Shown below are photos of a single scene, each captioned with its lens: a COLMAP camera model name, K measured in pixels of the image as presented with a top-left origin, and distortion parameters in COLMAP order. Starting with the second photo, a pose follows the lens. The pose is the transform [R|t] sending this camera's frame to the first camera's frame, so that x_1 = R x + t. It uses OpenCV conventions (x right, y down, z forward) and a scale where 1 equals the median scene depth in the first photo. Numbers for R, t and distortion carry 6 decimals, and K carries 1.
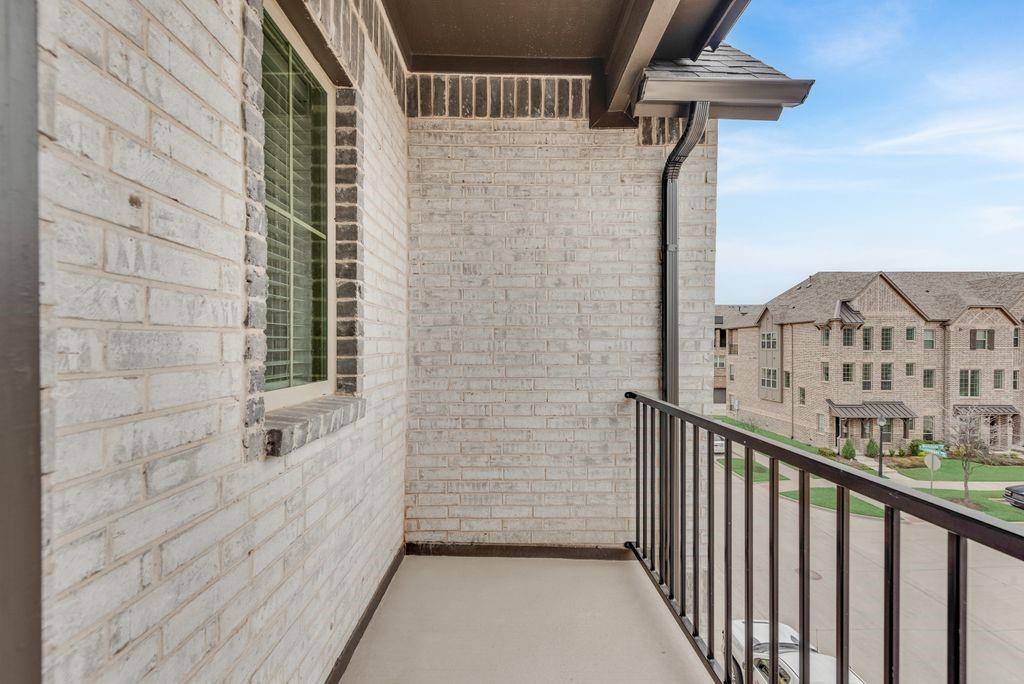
lens RADIAL K [[404.2, 0, 512.6], [0, 404.2, 346.0], [0, 0, 1]] dist [0.015857, -0.004324]
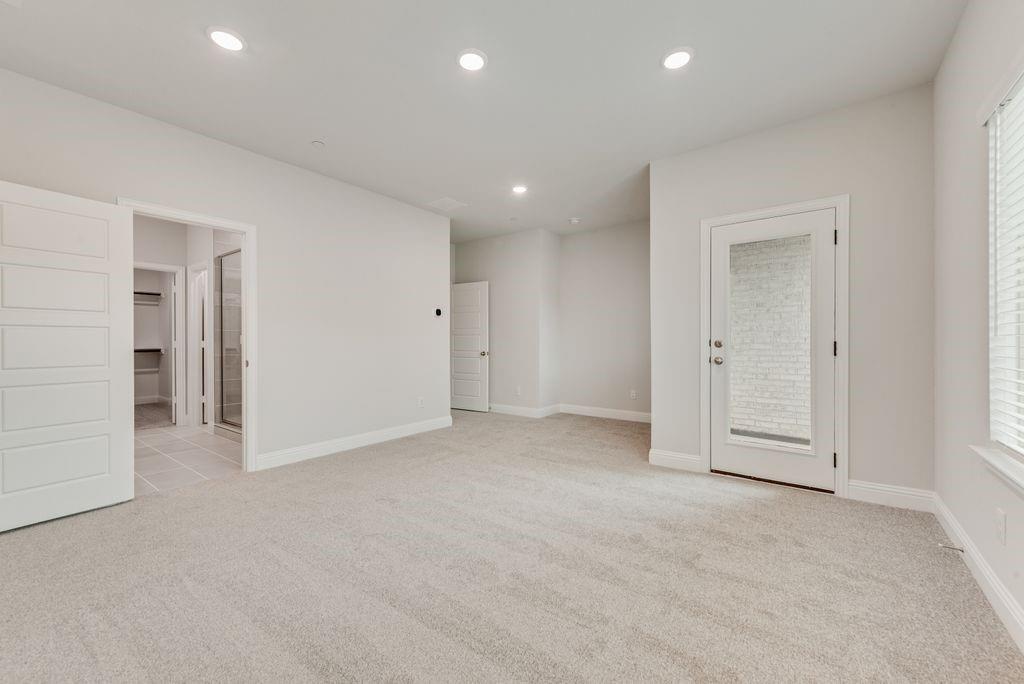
lens RADIAL K [[404.2, 0, 512.9], [0, 404.2, 342.2], [0, 0, 1]] dist [0.015857, -0.004324]
pose [[0.785132, -0.001280, -0.619328, 0.199506], [0.003658, 0.999990, 0.002571, -0.000643], [0.619318, -0.004284, 0.785128, -1.497358]]
